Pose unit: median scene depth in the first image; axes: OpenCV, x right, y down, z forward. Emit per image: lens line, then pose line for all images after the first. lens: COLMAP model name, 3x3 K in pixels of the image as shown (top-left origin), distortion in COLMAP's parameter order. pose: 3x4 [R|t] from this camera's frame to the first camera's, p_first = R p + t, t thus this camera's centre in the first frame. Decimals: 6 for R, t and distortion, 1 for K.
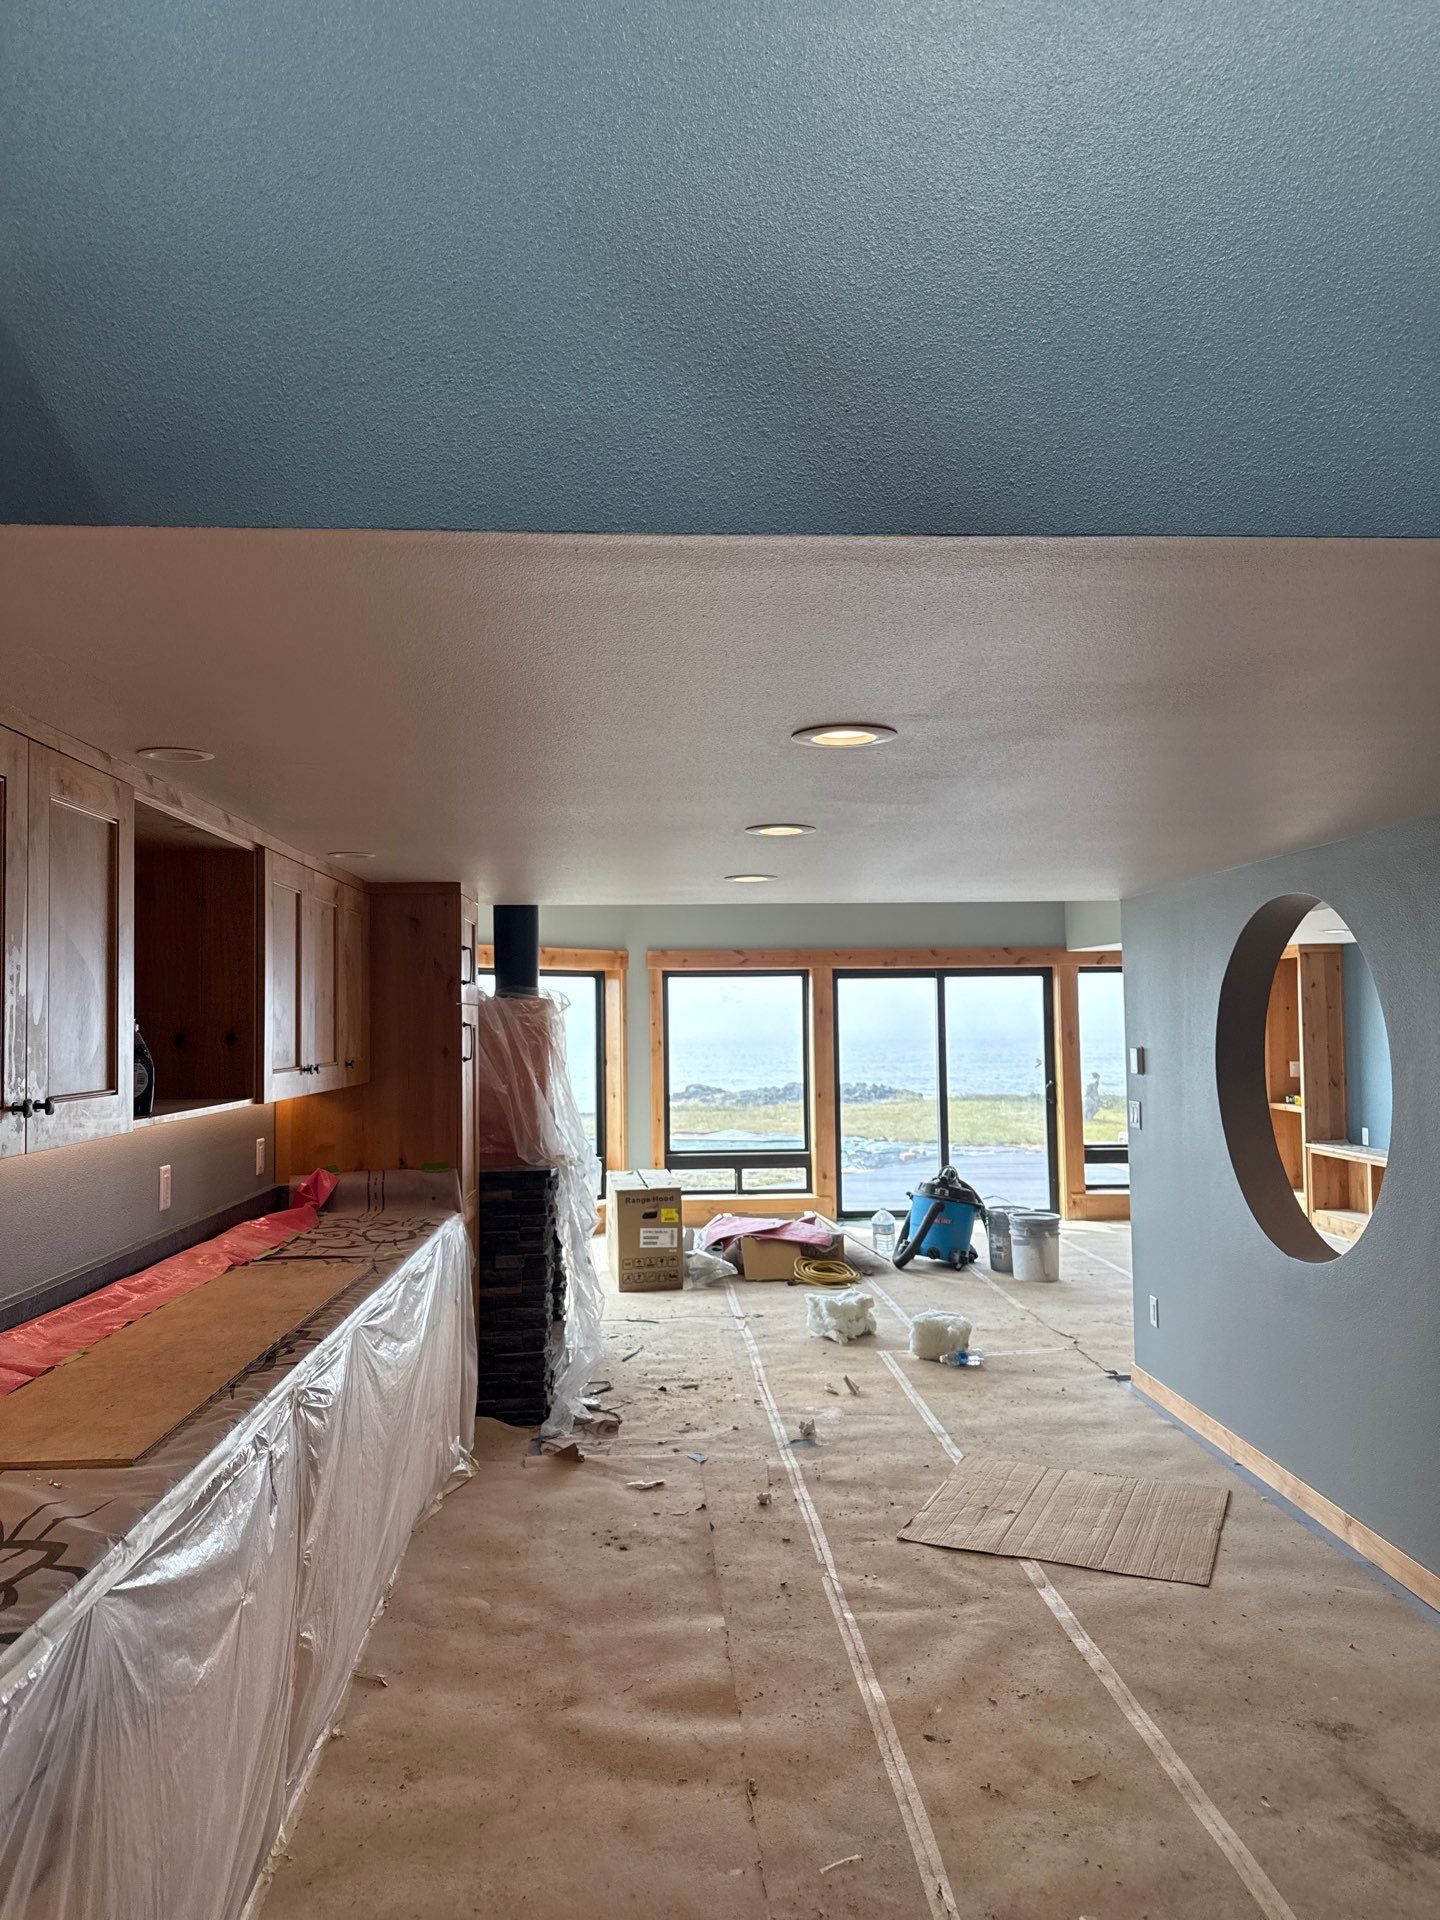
lens RADIAL K [[1433.4, 0, 720.0], [0, 1433.4, 960.0], [0, 0, 1]] dist [-0.004008, -0.006185]
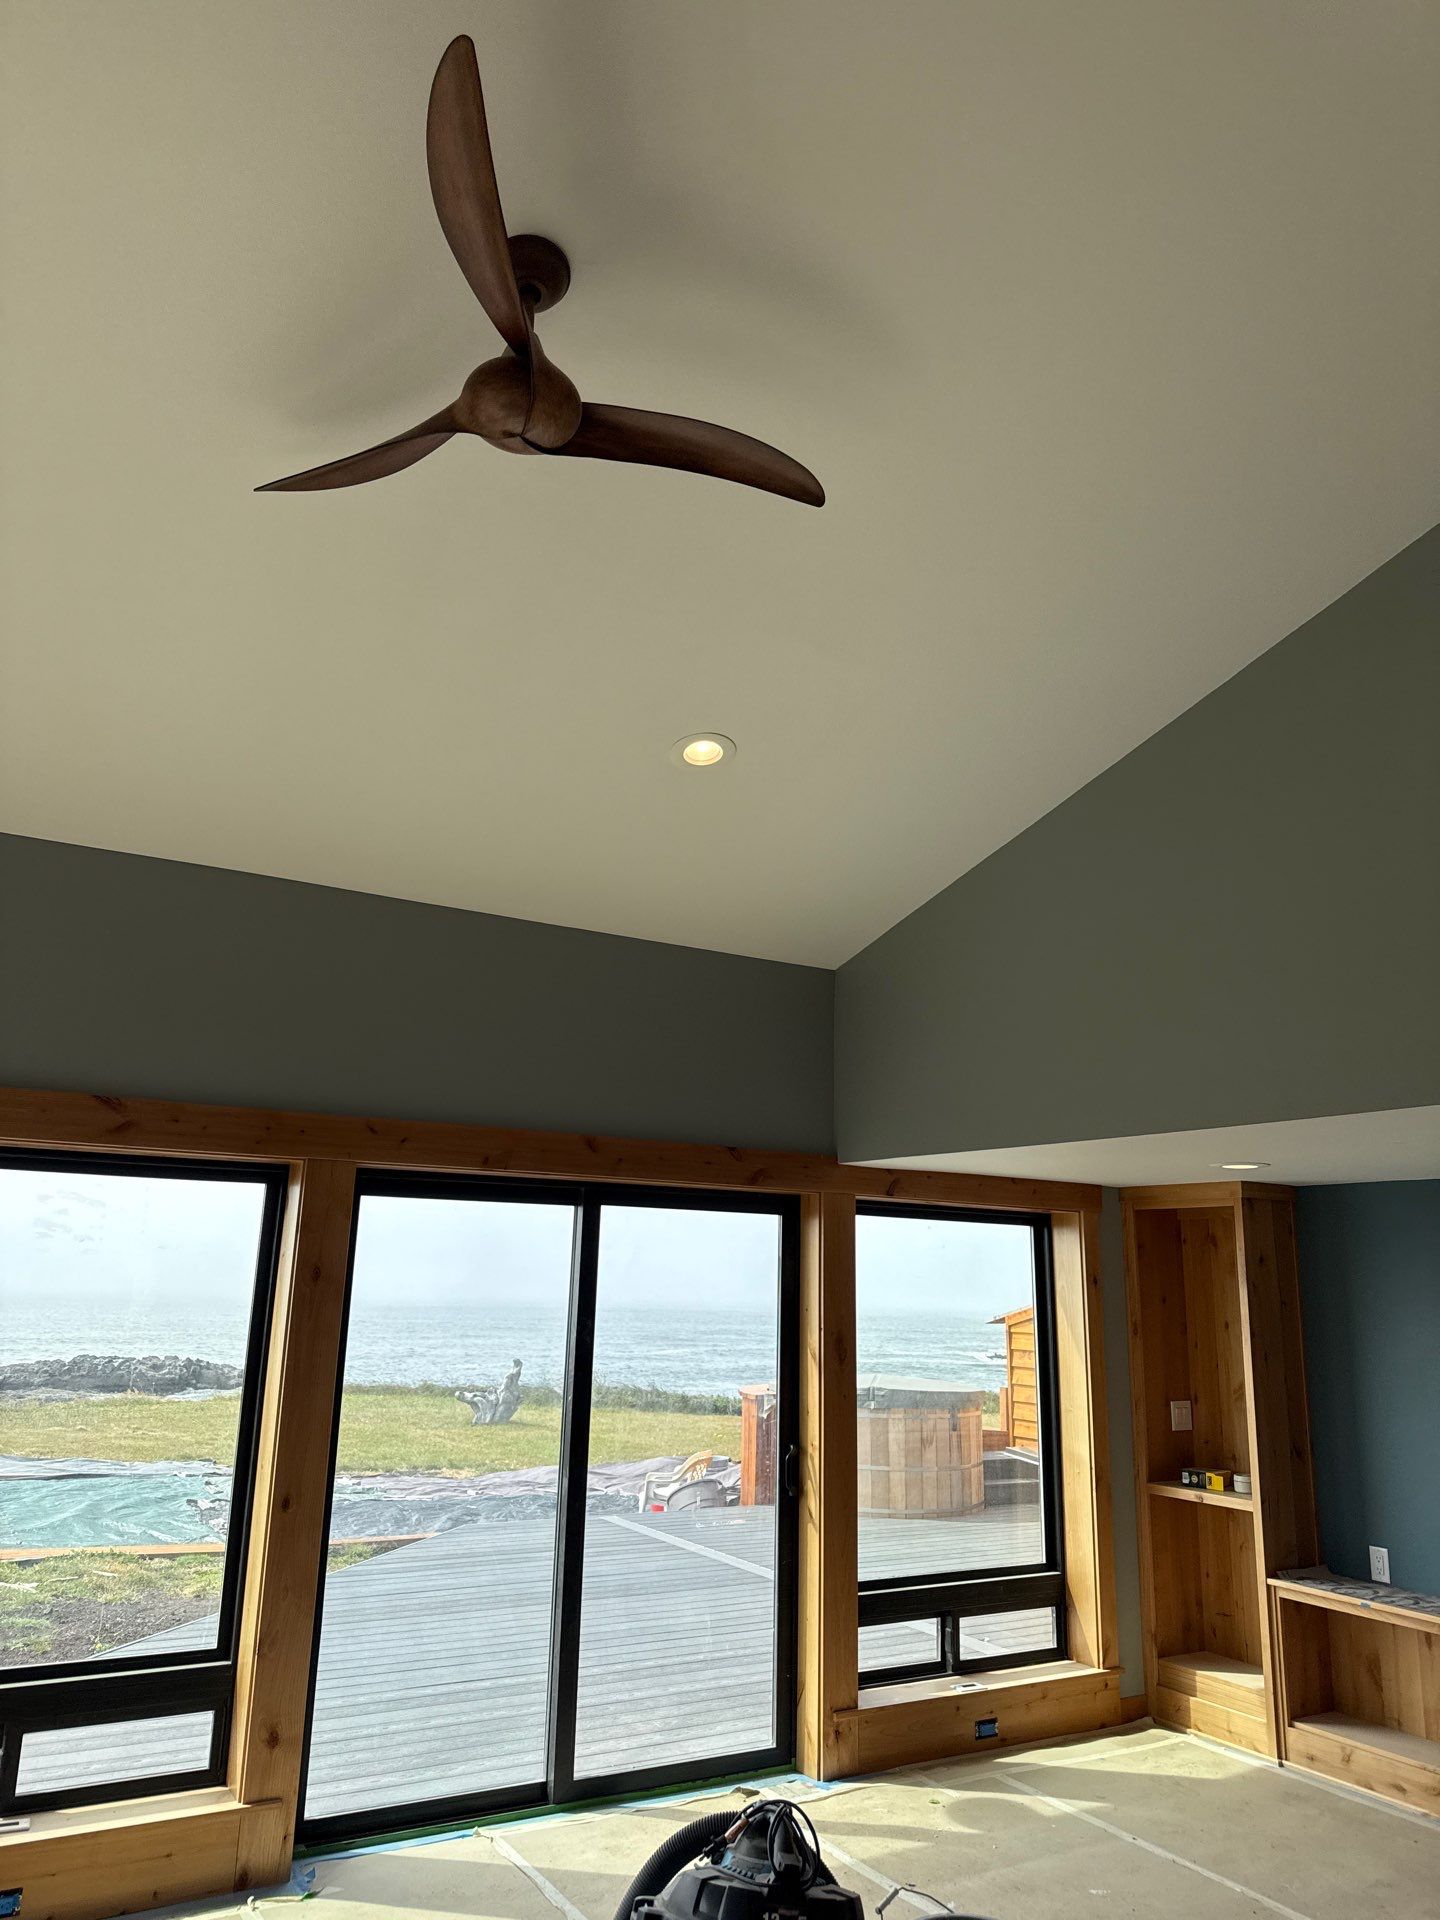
lens RADIAL K [[1433.4, 0, 720.0], [0, 1433.4, 960.0], [0, 0, 1]] dist [-0.004008, -0.006185]
pose [[0.895157, 0.128436, 0.426847, -0.005800], [-0.049855, 0.980430, -0.190453, 0.019888], [-0.442955, 0.149205, 0.884041, 0.589840]]
